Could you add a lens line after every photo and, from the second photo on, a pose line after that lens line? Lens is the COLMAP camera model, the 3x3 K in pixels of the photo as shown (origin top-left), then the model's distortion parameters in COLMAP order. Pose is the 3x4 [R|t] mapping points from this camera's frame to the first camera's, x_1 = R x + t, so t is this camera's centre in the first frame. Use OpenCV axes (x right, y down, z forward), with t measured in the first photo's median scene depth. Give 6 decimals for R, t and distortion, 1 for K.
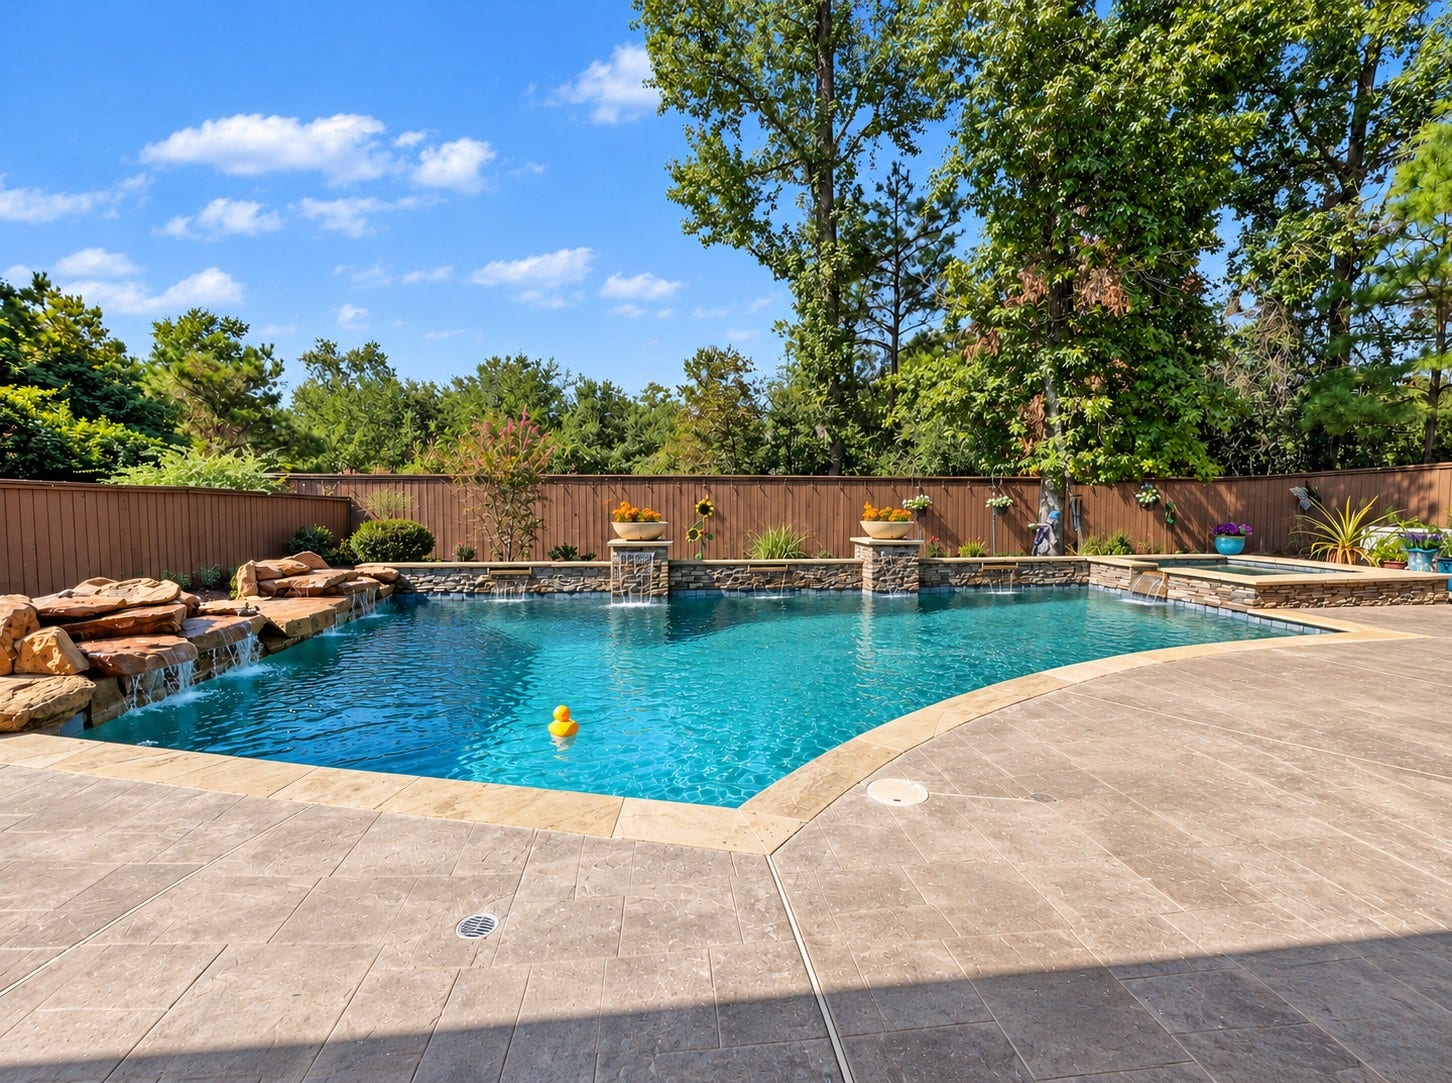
lens RADIAL K [[636.3, 0, 726.0], [0, 636.3, 541.5], [0, 0, 1]] dist [0.000203, 0.000016]
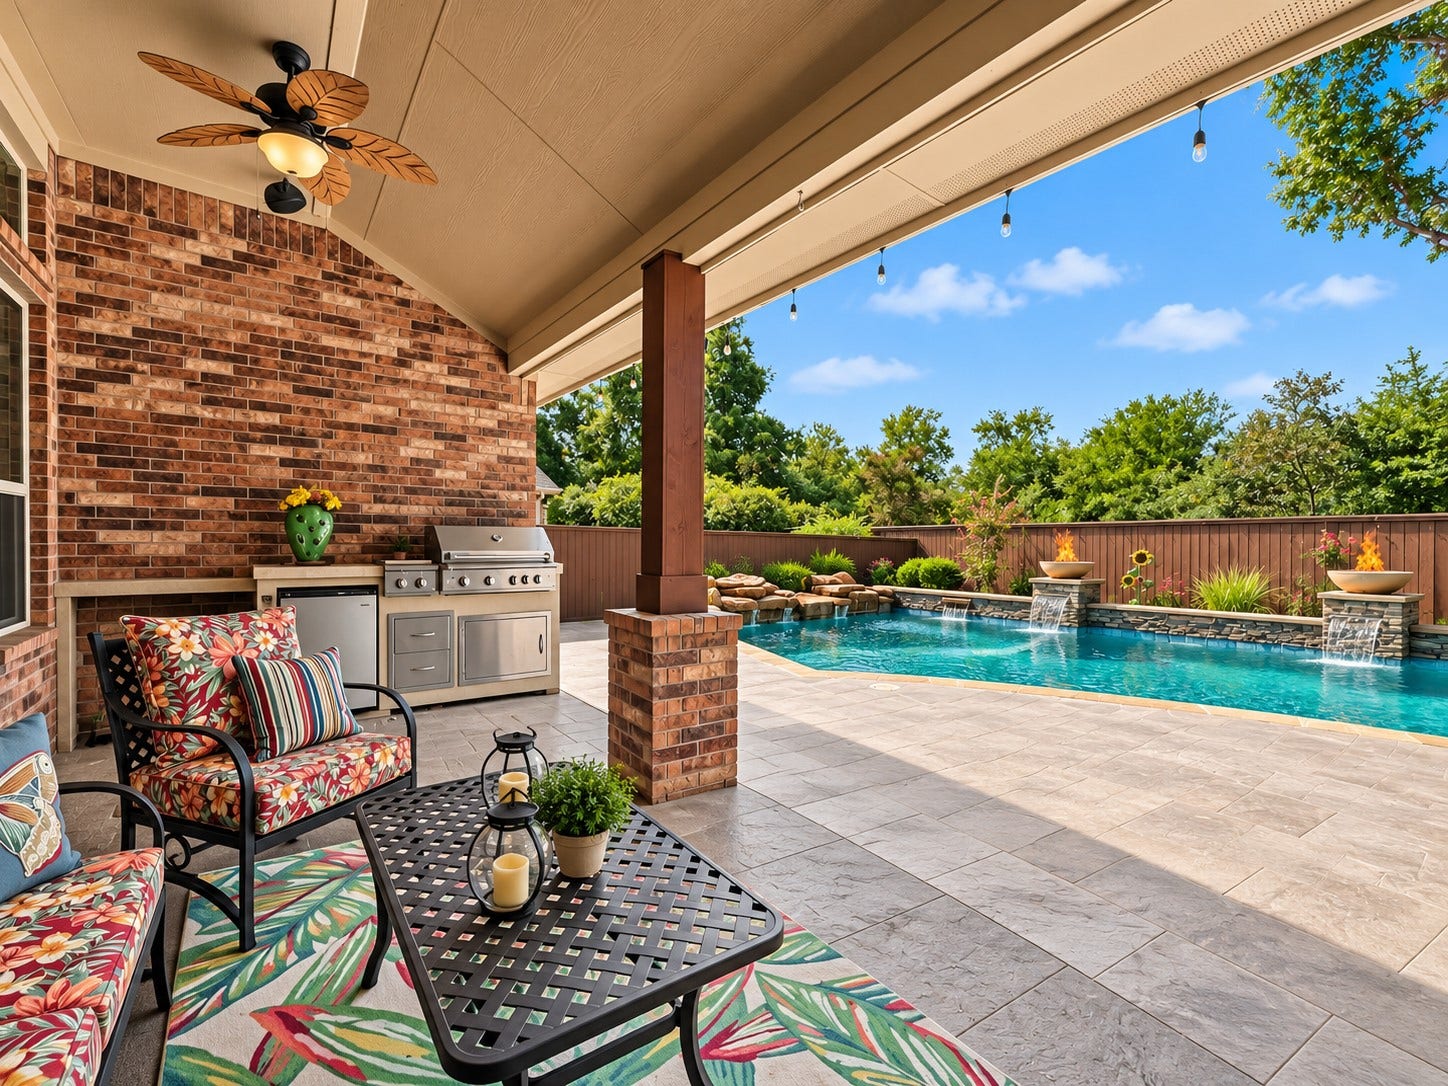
lens RADIAL K [[584.9, 0, 725.1], [0, 584.9, 538.0], [0, 0, 1]] dist [0.001068, 0.000058]
pose [[0.513070, -0.000350, -0.858347, 0.392288], [-0.056787, 0.997795, -0.034351, -0.003899], [0.856466, 0.066368, 0.511919, -0.109539]]
